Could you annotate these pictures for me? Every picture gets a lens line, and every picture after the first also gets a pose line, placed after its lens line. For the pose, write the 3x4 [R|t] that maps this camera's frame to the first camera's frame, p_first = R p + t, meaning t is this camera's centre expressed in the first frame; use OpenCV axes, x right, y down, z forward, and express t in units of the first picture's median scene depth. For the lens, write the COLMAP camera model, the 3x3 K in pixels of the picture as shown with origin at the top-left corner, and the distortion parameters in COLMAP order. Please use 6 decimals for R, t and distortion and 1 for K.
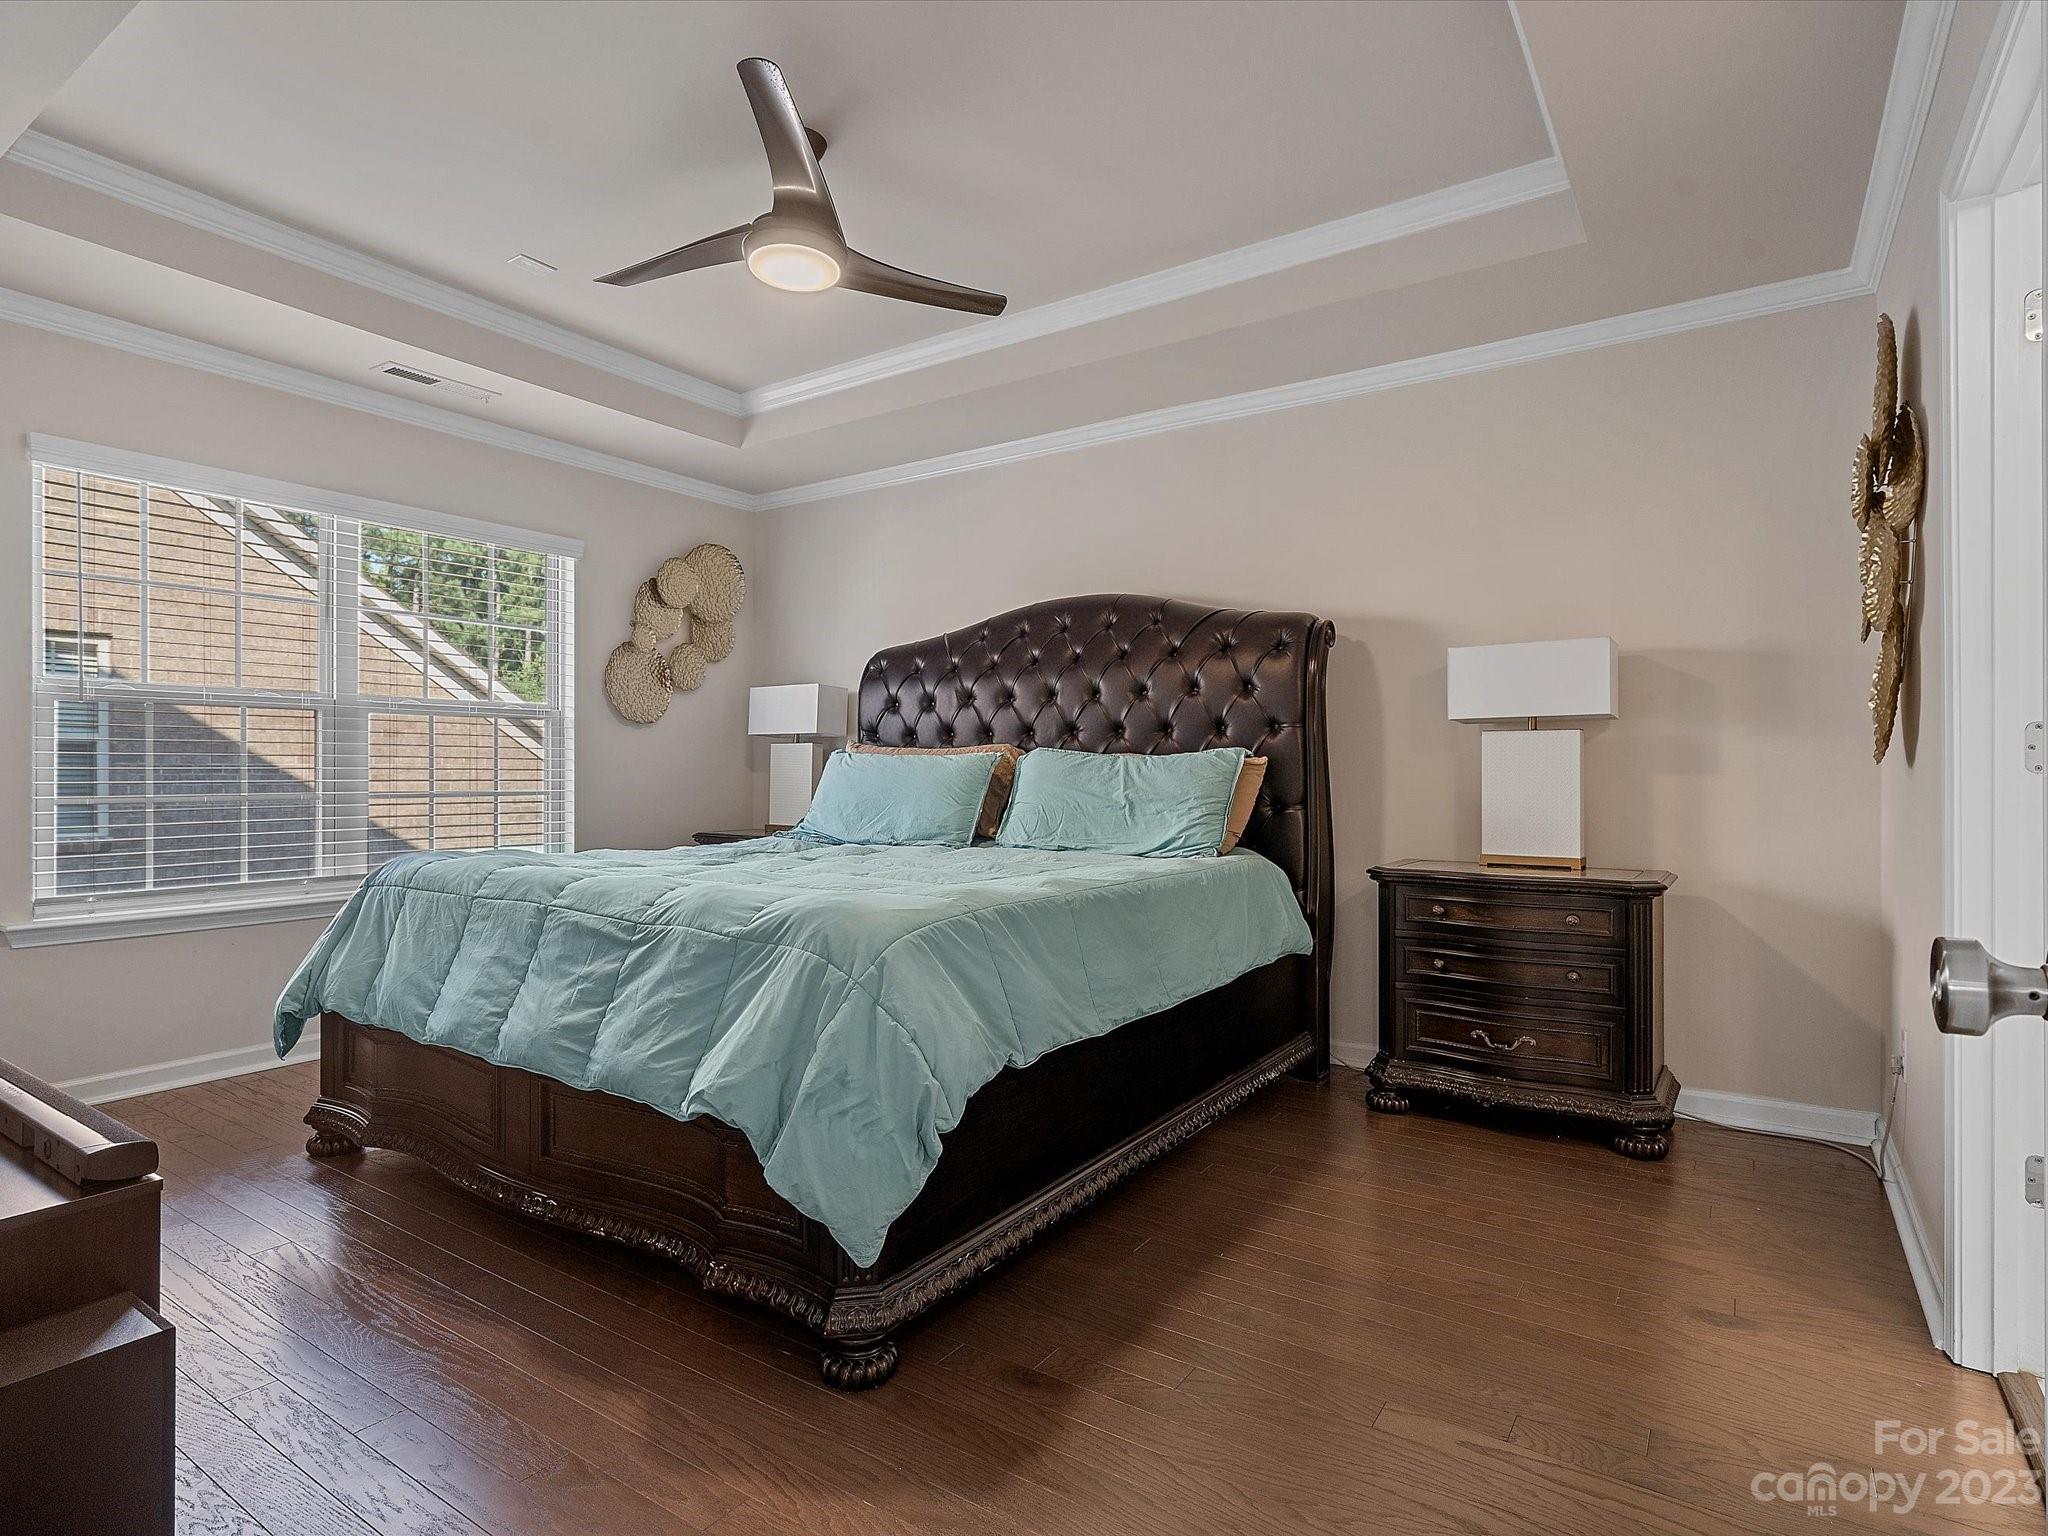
lens RADIAL K [[1052.2, 0, 1024.0], [0, 1052.2, 768.0], [0, 0, 1]] dist [-0.000279, 0.000294]
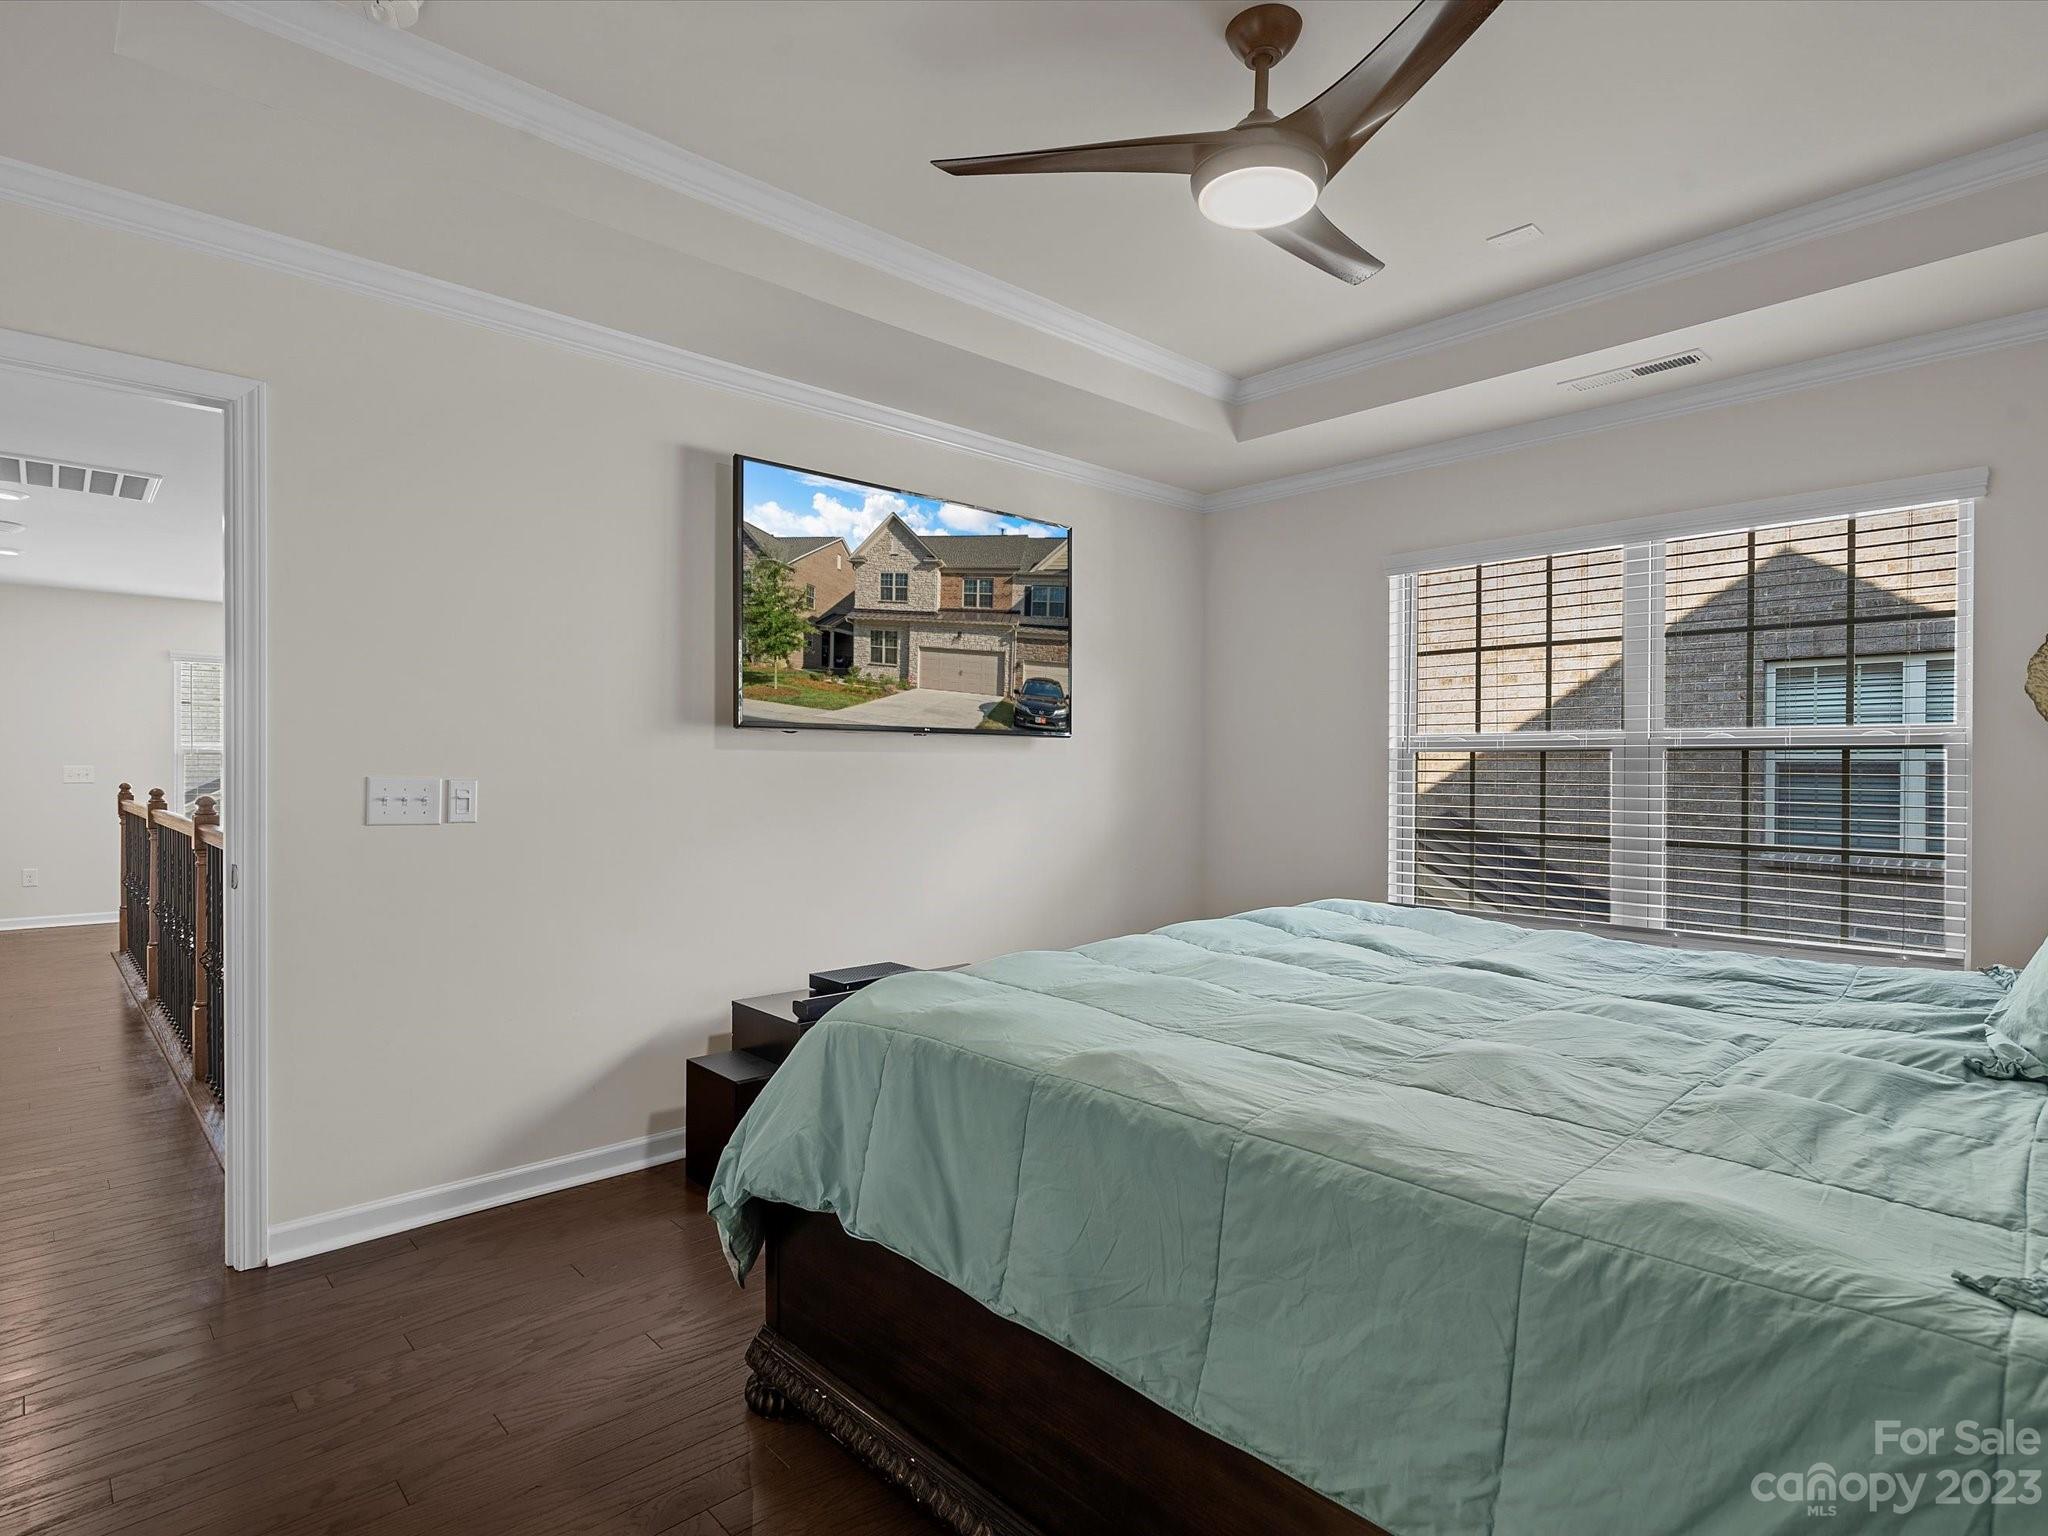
lens RADIAL K [[1052.2, 0, 1024.0], [0, 1052.2, 768.0], [0, 0, 1]] dist [-0.000279, 0.000294]
pose [[-0.211250, -0.007145, -0.977406, 0.389312], [-0.004988, 0.999968, -0.006232, -0.031001], [0.977419, 0.003559, -0.211278, 0.676739]]
